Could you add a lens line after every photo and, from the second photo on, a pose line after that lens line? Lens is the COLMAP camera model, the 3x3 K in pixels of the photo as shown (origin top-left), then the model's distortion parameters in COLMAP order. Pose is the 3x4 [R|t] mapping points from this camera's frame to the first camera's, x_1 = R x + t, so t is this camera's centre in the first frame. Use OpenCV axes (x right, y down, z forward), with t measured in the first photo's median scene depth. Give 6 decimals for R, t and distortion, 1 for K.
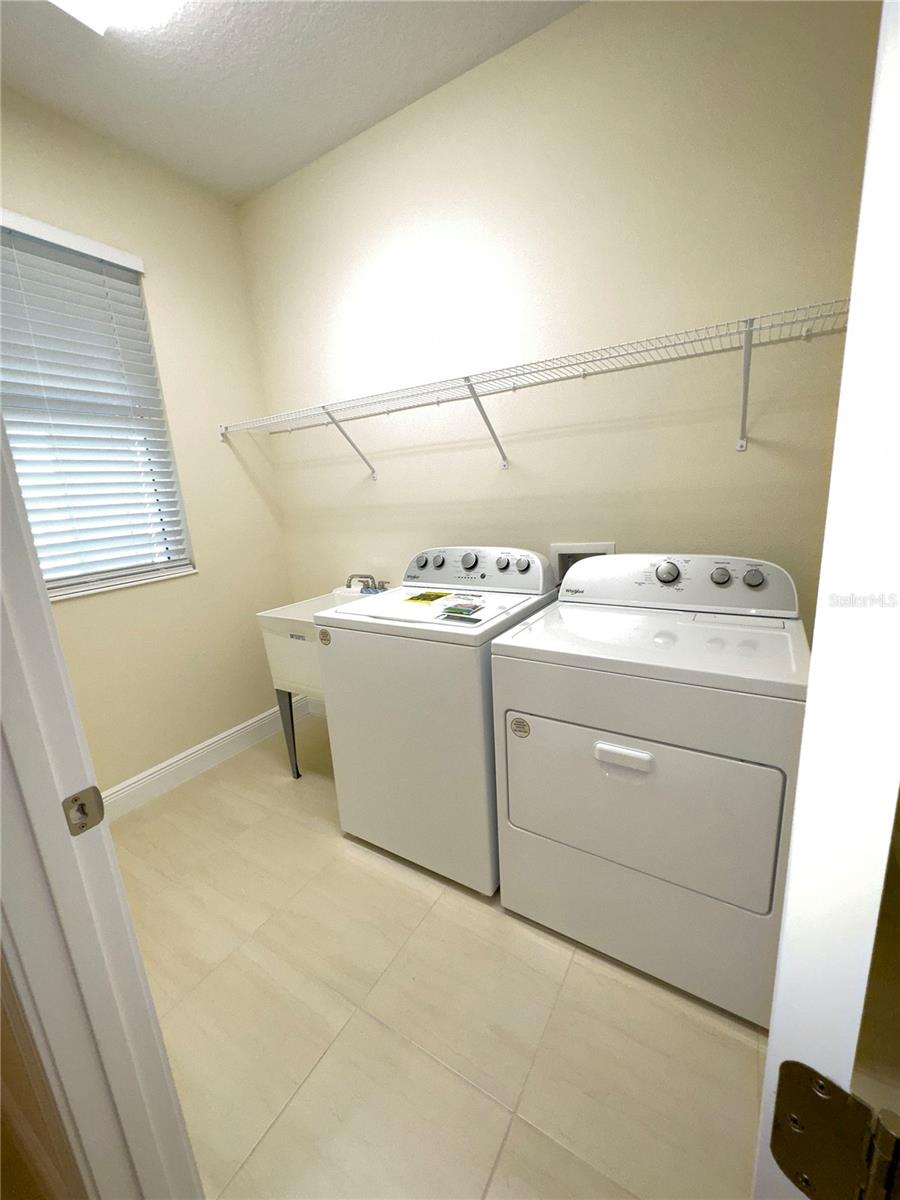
lens RADIAL K [[465.1, 0, 449.3], [0, 465.1, 595.9], [0, 0, 1]] dist [-0.002648, 0.000089]
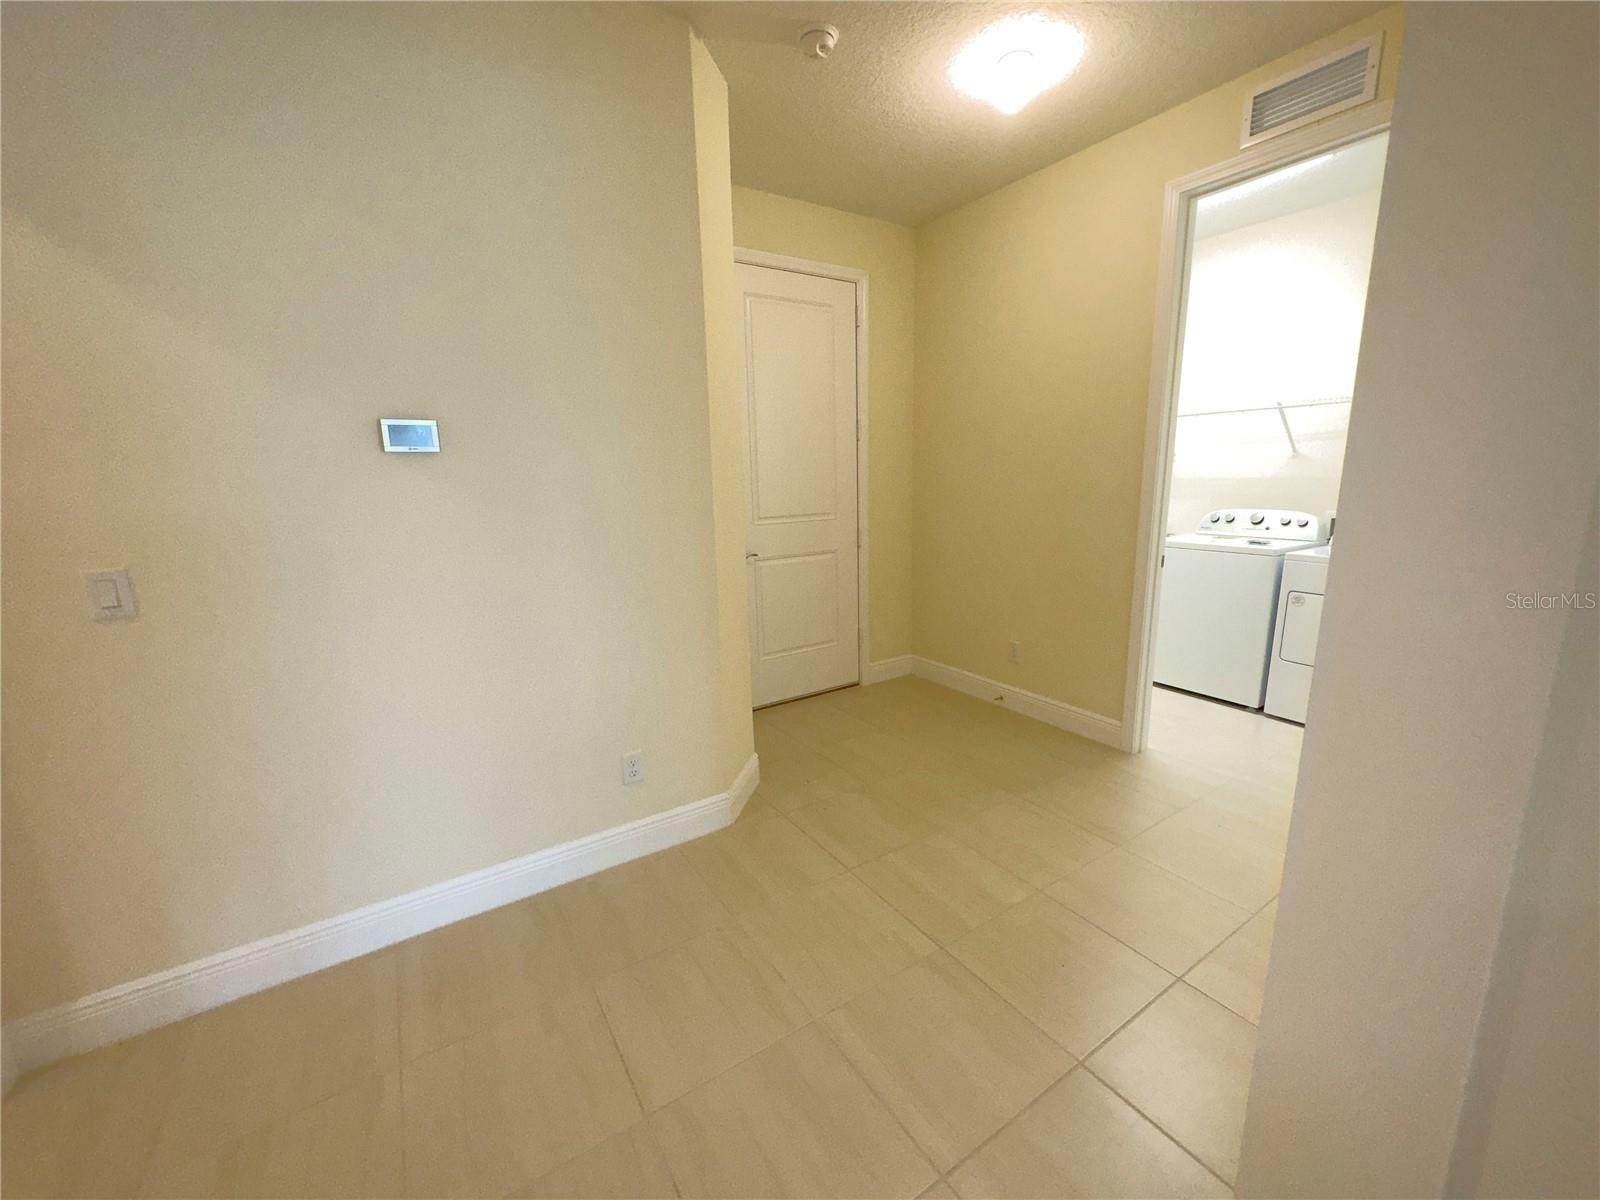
lens RADIAL K [[620.1, 0, 801.1], [0, 620.1, 602.3], [0, 0, 1]] dist [-0.002648, 0.000089]
pose [[0.899718, 0.126744, -0.417665, -0.418809], [-0.132990, 0.991015, 0.014249, 0.365314], [0.415718, 0.042725, 0.908489, -1.439582]]
